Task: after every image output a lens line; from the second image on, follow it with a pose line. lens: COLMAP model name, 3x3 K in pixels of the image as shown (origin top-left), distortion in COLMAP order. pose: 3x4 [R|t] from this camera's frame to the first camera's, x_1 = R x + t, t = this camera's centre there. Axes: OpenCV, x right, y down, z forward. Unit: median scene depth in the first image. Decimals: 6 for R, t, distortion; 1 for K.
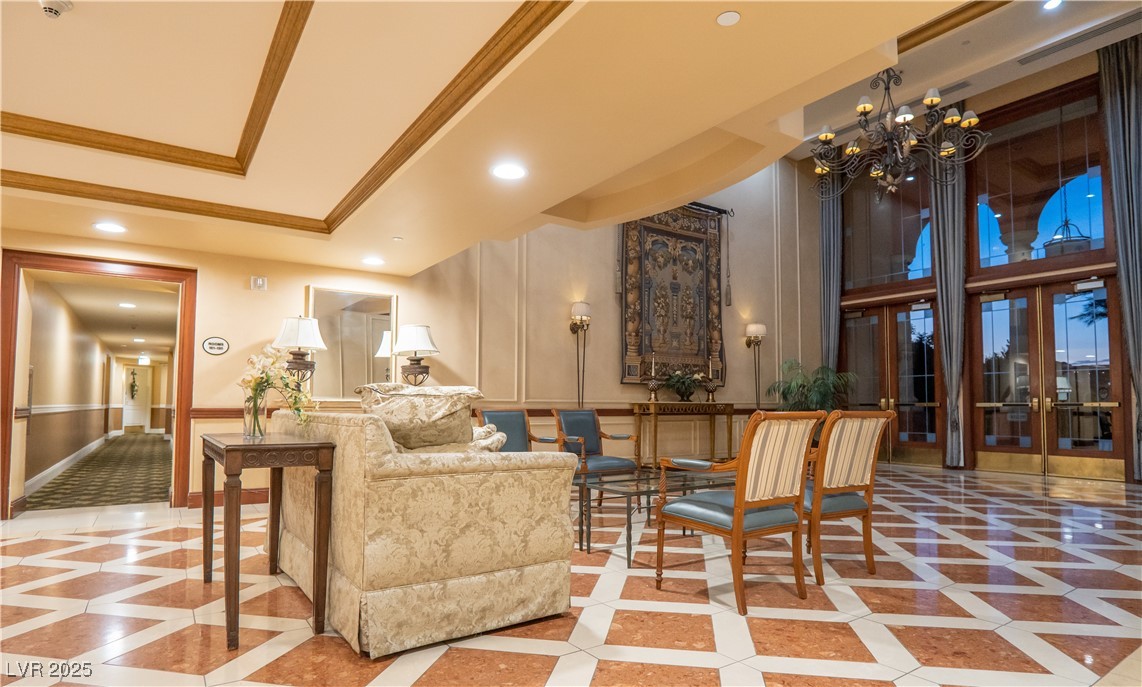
lens RADIAL K [[607.9, 0, 589.7], [0, 607.9, 376.1], [0, 0, 1]] dist [-0.000342, 0.000477]
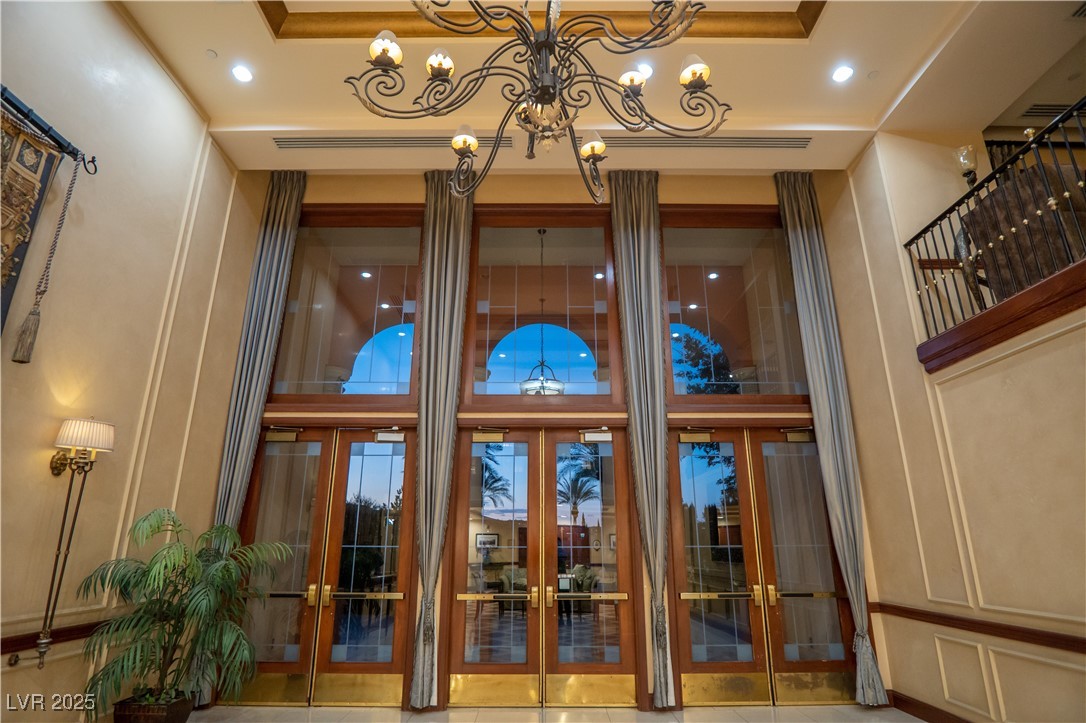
lens RADIAL K [[576.4, 0, 542.8], [0, 576.4, 360.3], [0, 0, 1]] dist [-0.024092, -0.000038]
pose [[0.578789, 0.244326, 0.778015, 0.137623], [-0.036221, 0.960822, -0.274789, -0.029449], [-0.814672, 0.130864, 0.564963, 0.513890]]
